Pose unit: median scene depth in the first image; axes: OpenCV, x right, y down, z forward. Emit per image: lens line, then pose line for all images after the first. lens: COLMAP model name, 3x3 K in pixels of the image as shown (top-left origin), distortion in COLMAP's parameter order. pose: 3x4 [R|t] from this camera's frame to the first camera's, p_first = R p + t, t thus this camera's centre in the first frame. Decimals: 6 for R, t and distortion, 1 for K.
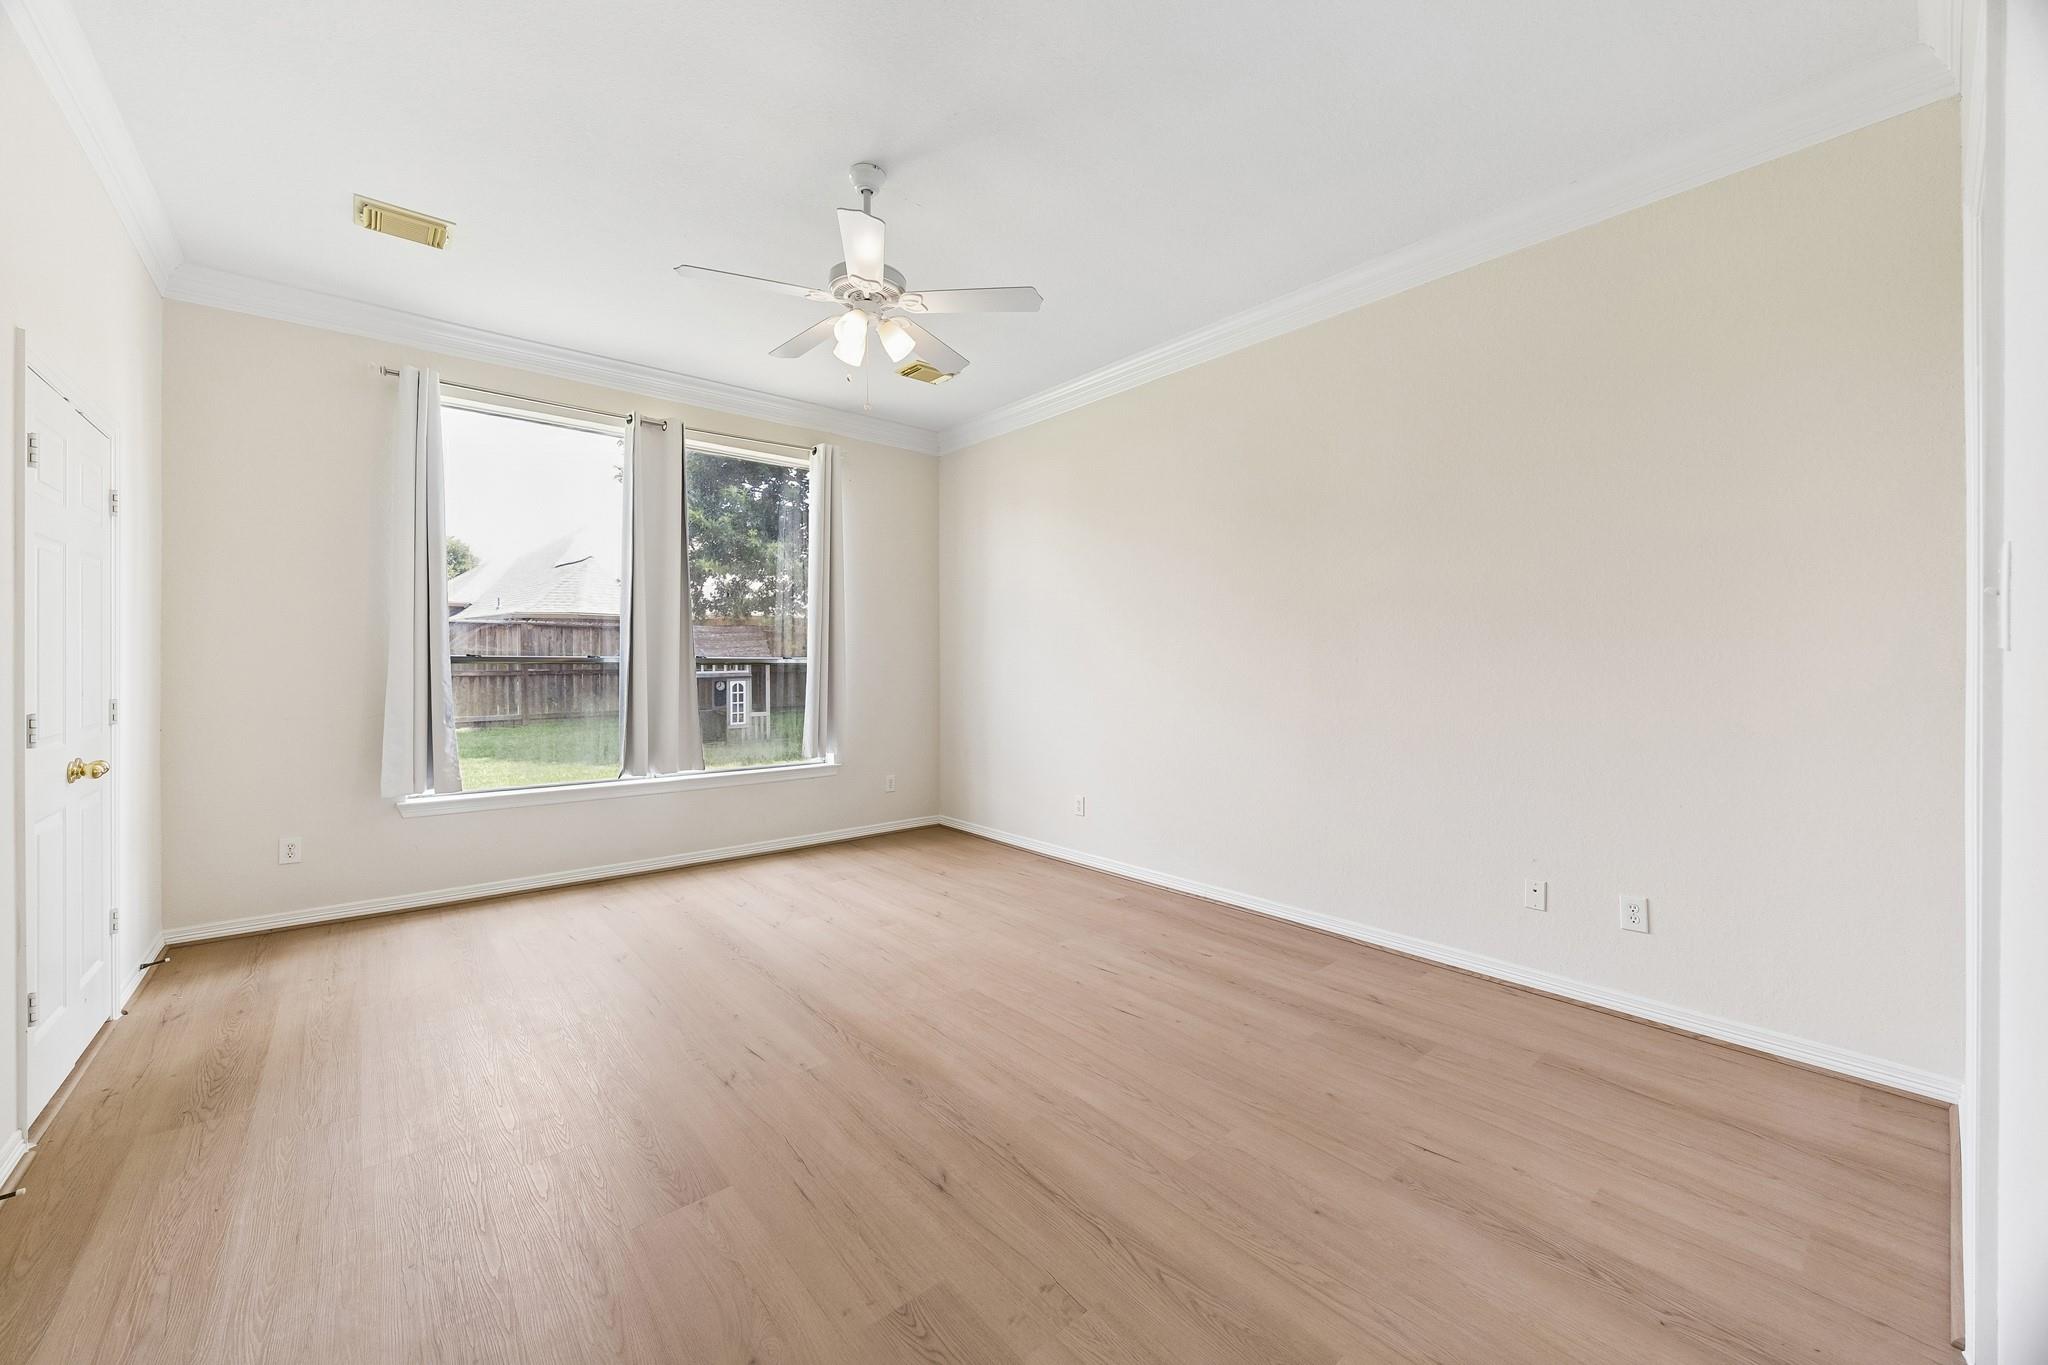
lens RADIAL K [[784.8, 0, 1020.3], [0, 784.8, 668.0], [0, 0, 1]] dist [-0.002286, 0.000015]
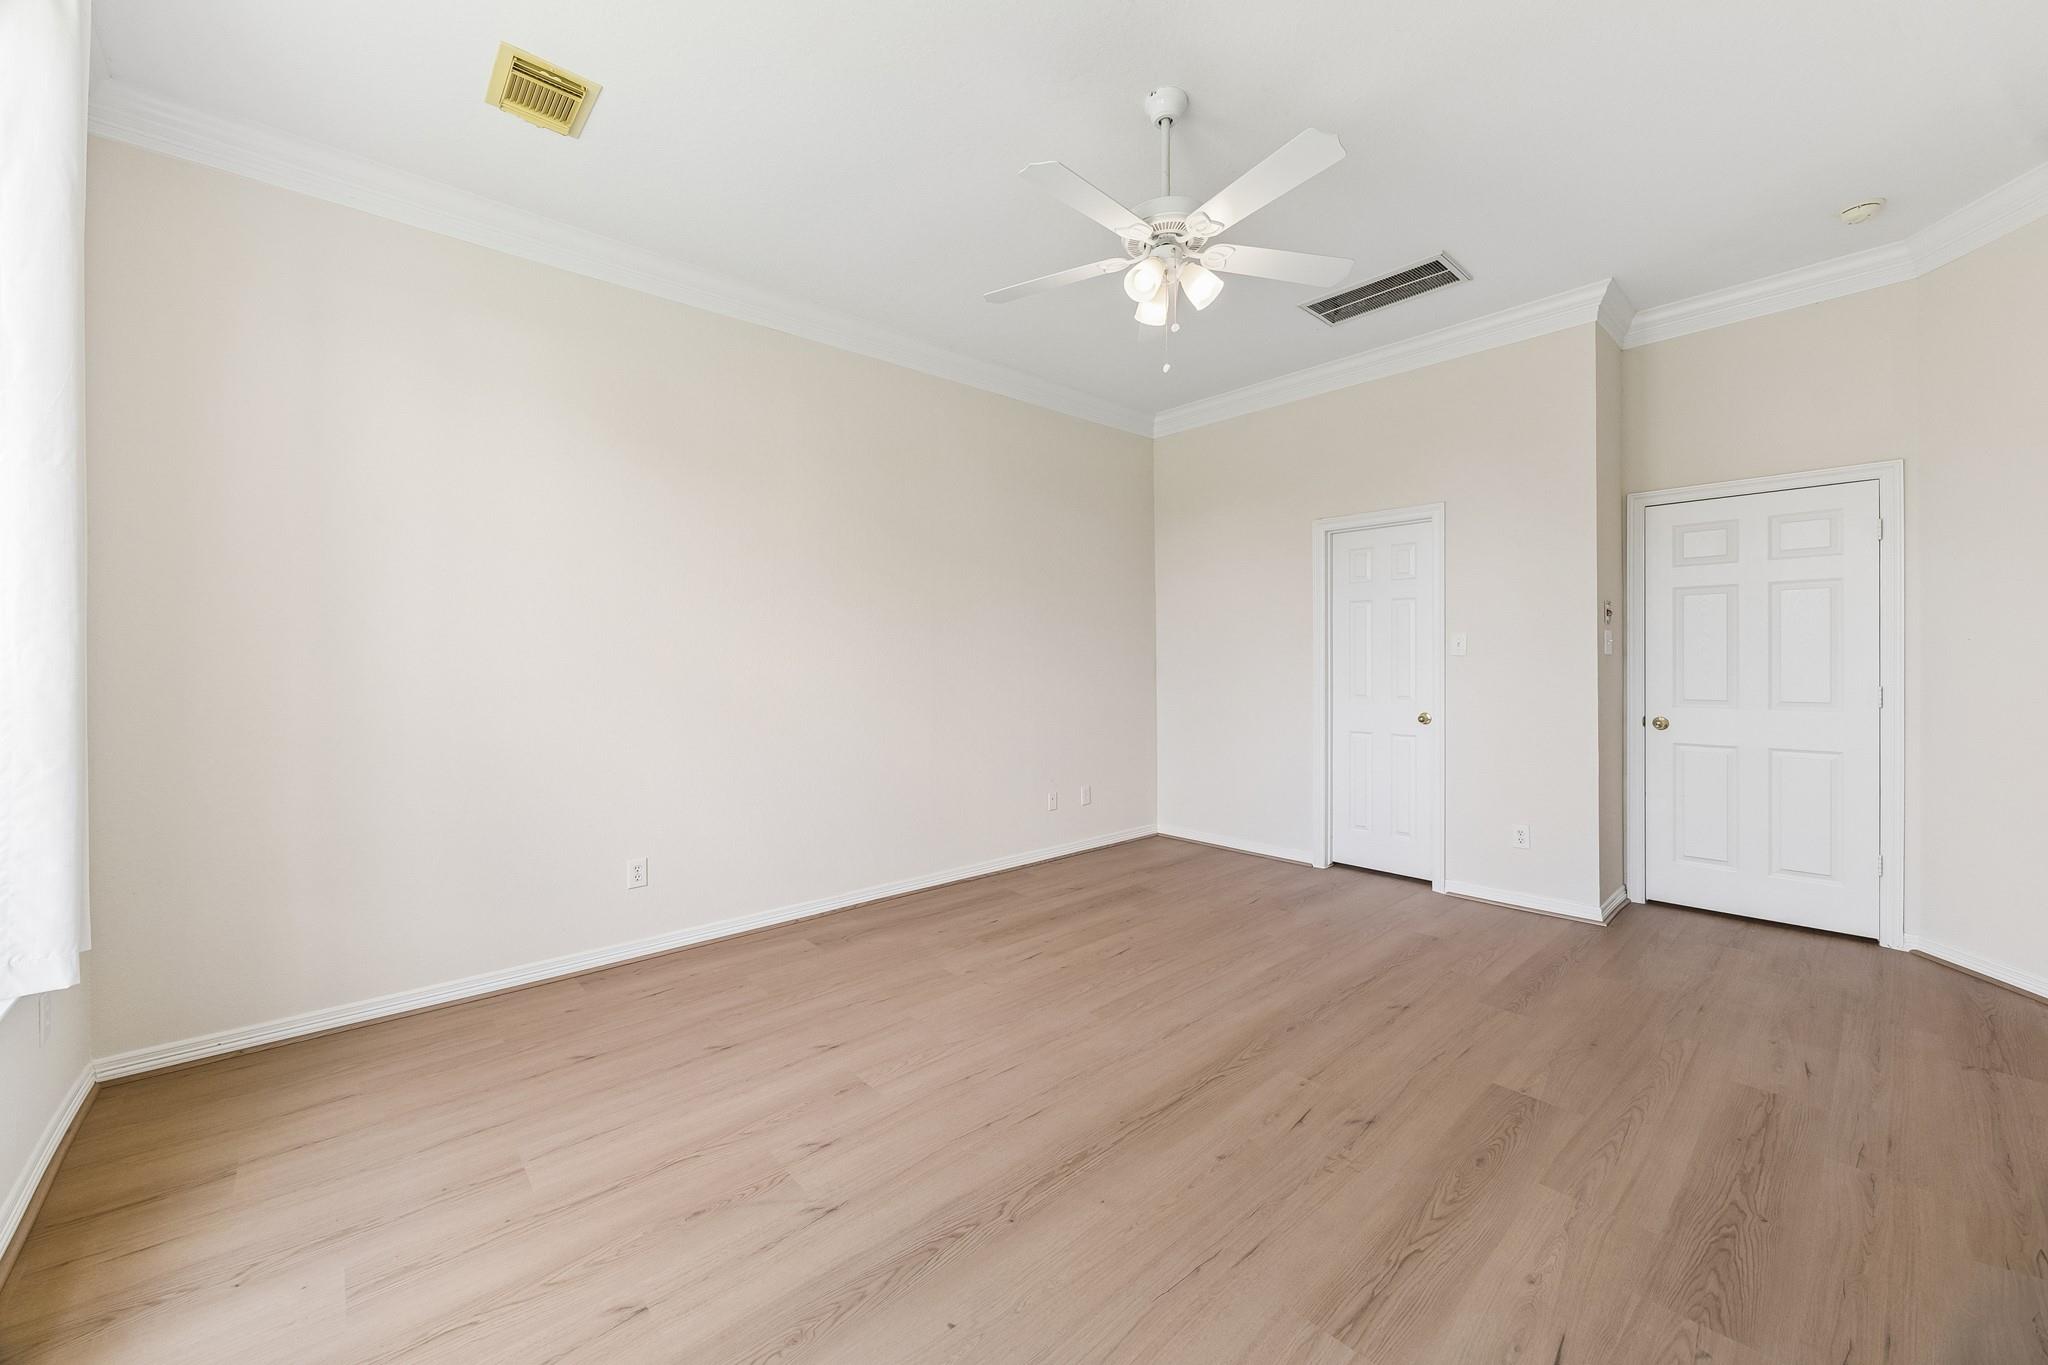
lens RADIAL K [[784.8, 0, 1020.3], [0, 784.8, 668.0], [0, 0, 1]] dist [-0.002286, 0.000015]
pose [[-0.031509, -0.011616, 0.999436, -1.008282], [0.008950, 0.999889, 0.011903, -0.010778], [-0.999463, 0.009320, -0.031402, 1.137199]]
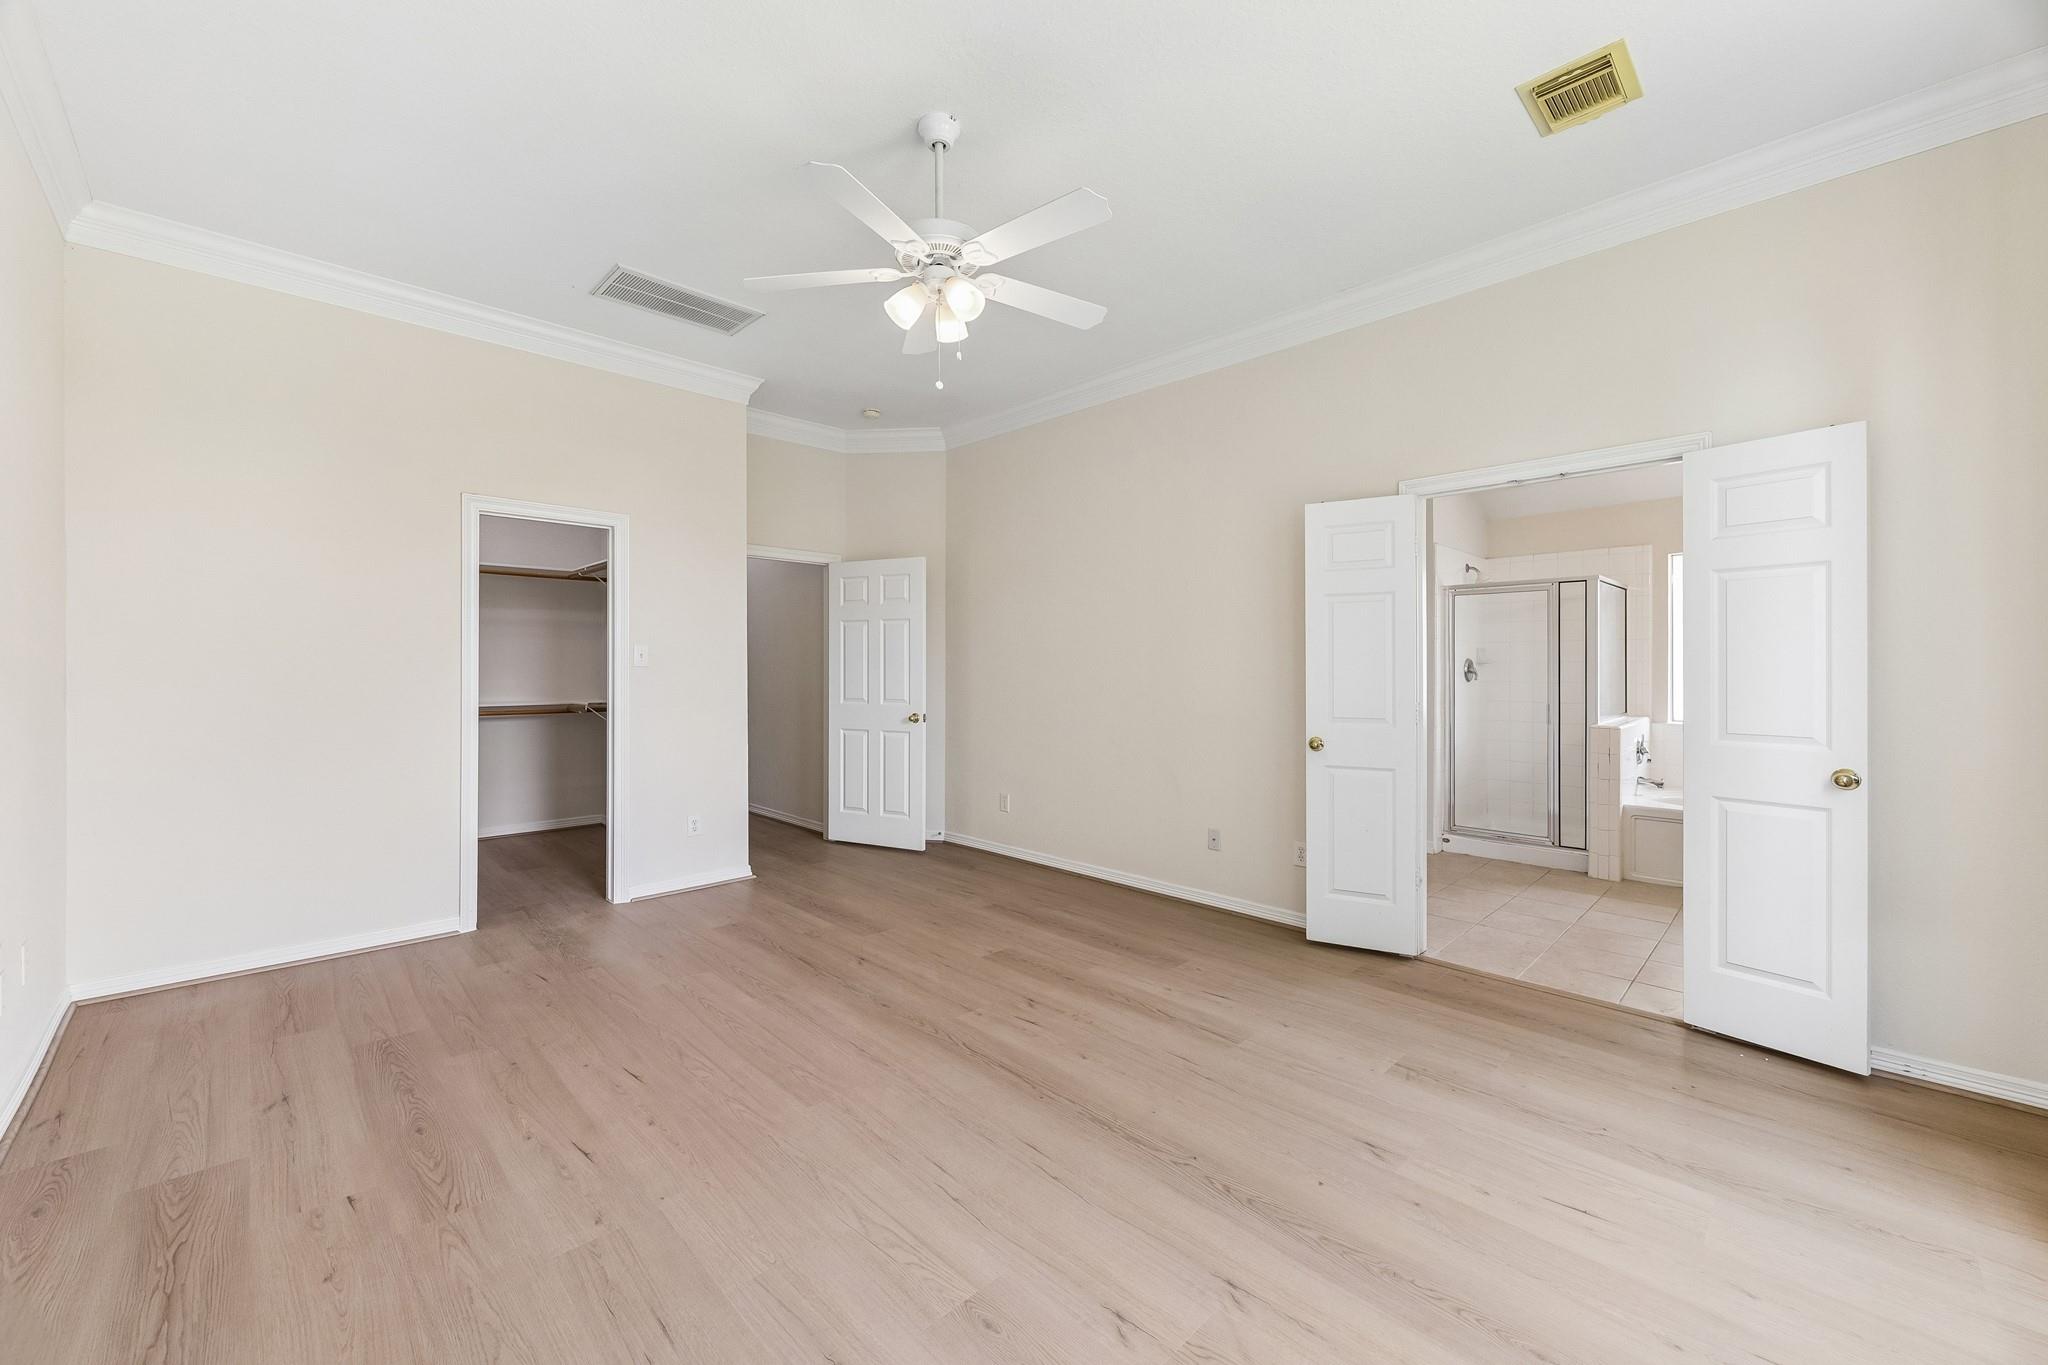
lens RADIAL K [[784.8, 0, 1020.3], [0, 784.8, 668.0], [0, 0, 1]] dist [-0.002286, 0.000015]
pose [[-0.997419, -0.005180, -0.071619, -0.210580], [-0.005174, 0.999987, -0.000273, -0.004645], [0.071619, 0.000099, -0.997432, 1.797030]]
